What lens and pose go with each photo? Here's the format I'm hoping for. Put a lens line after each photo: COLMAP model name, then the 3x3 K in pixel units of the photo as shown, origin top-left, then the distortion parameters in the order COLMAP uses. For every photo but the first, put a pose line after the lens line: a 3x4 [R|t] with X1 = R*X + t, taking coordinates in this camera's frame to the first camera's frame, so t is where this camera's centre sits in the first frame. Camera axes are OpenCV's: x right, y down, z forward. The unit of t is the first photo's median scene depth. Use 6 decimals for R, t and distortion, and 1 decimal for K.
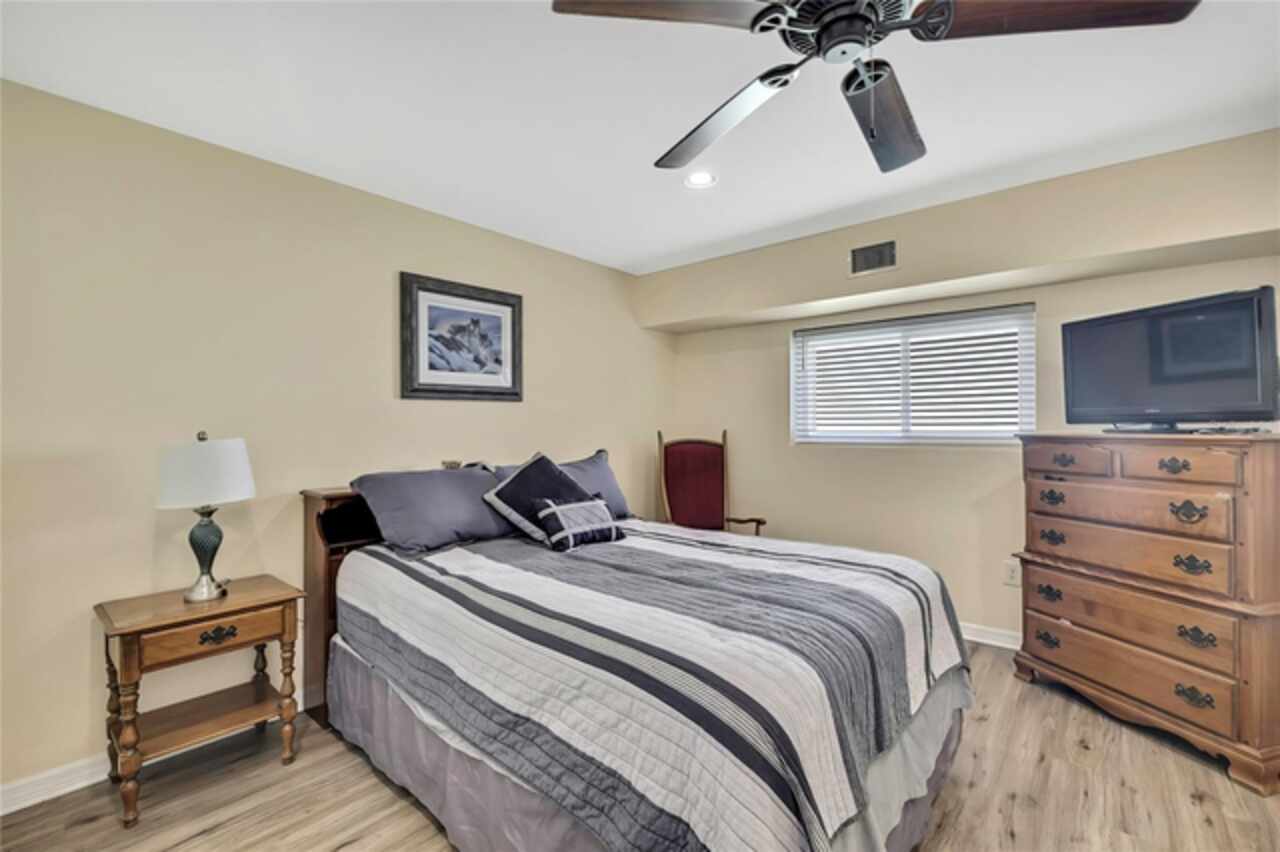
lens RADIAL K [[548.3, 0, 626.7], [0, 548.3, 427.3], [0, 0, 1]] dist [-0.000524, -0.000290]
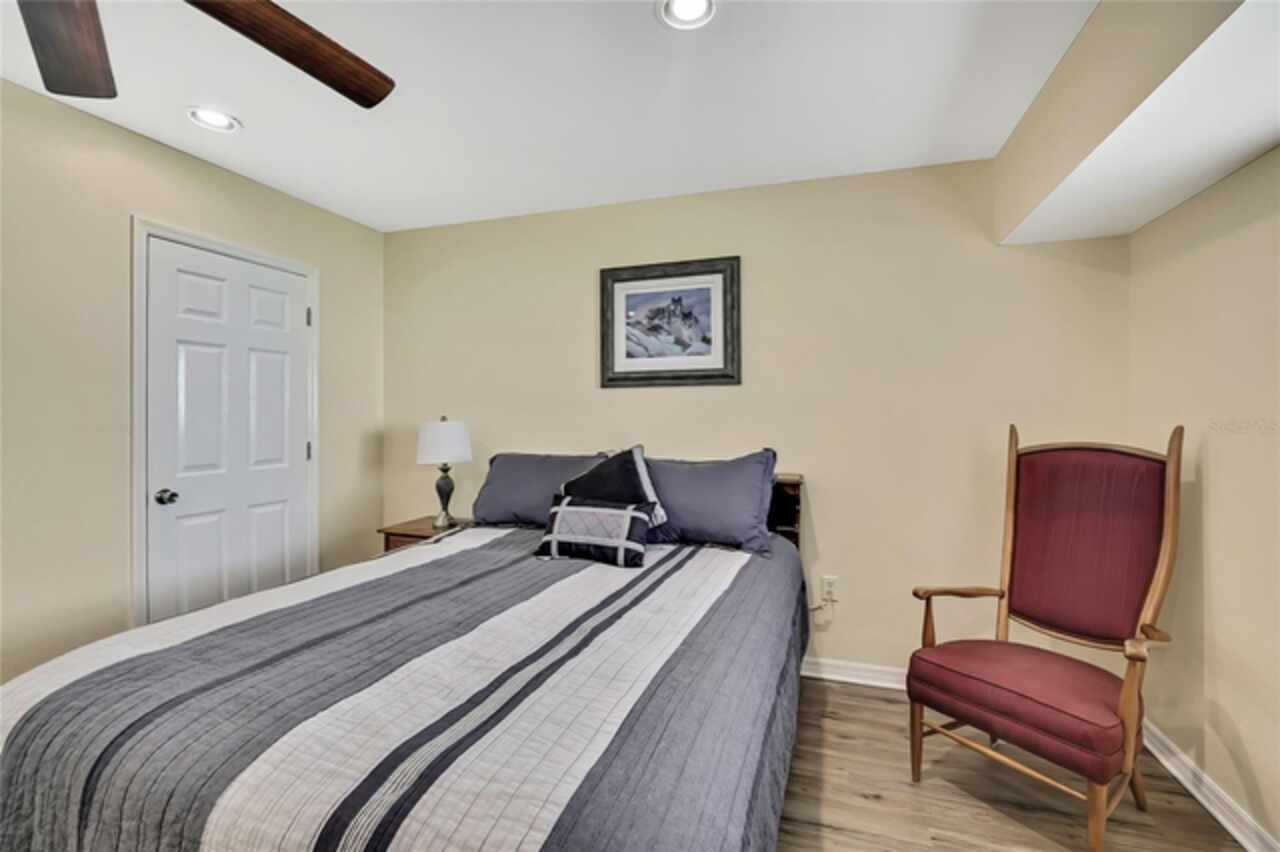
lens RADIAL K [[529.8, 0, 640.0], [0, 529.8, 426.0], [0, 0, 1]] dist [-0.001493, -0.000036]
pose [[0.402951, 0.016332, -0.915076, 0.520517], [-0.011969, 0.999849, 0.012574, 0.007031], [0.915143, 0.005885, 0.403086, 0.598411]]
